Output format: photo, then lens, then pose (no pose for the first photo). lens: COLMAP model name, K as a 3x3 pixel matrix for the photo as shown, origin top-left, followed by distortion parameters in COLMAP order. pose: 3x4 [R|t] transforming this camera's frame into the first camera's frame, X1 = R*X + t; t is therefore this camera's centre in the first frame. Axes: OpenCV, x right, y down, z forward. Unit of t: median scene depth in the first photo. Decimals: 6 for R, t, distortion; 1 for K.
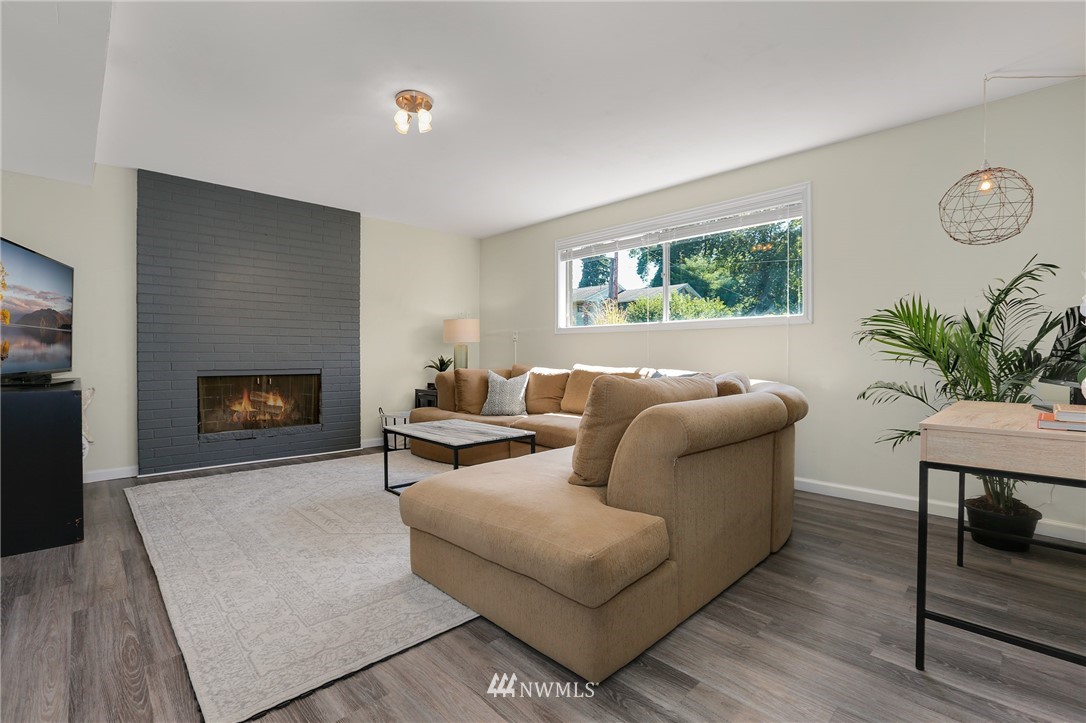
lens RADIAL K [[494.4, 0, 536.9], [0, 494.4, 359.8], [0, 0, 1]] dist [-0.051992, 0.005185]
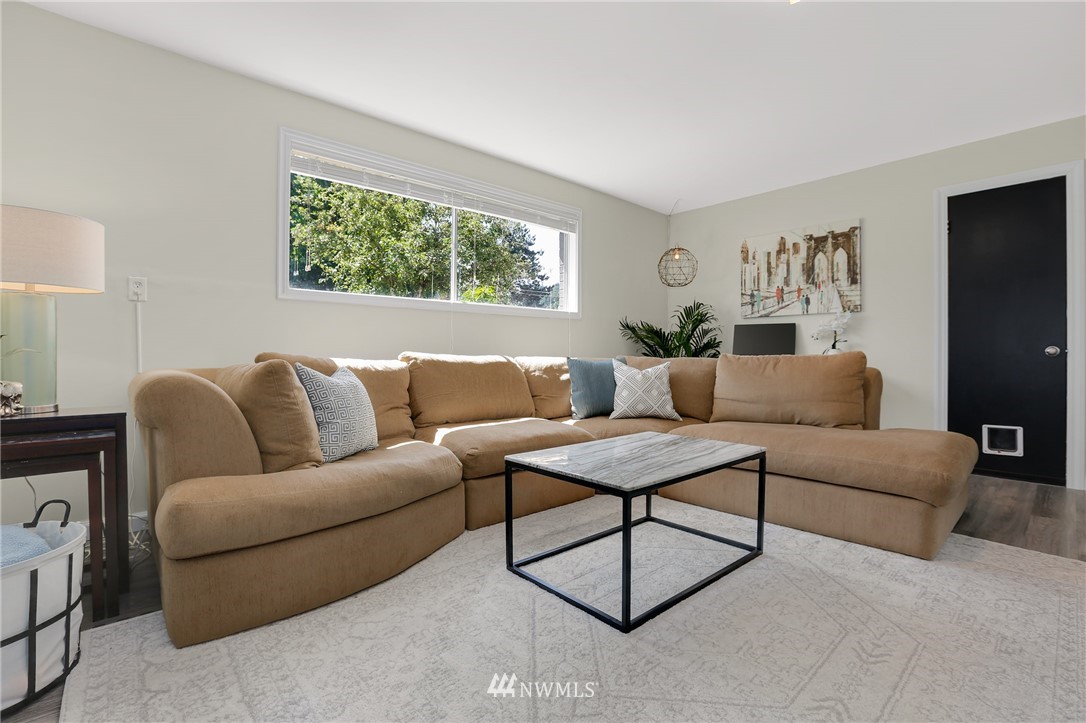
lens RADIAL K [[494.4, 0, 537.5], [0, 494.4, 358.0], [0, 0, 1]] dist [-0.051992, 0.005185]
pose [[0.034762, -0.011662, 0.999328, -0.923947], [-0.002542, 0.999928, 0.011757, 0.013423], [-0.999392, -0.002949, 0.034730, 1.324160]]
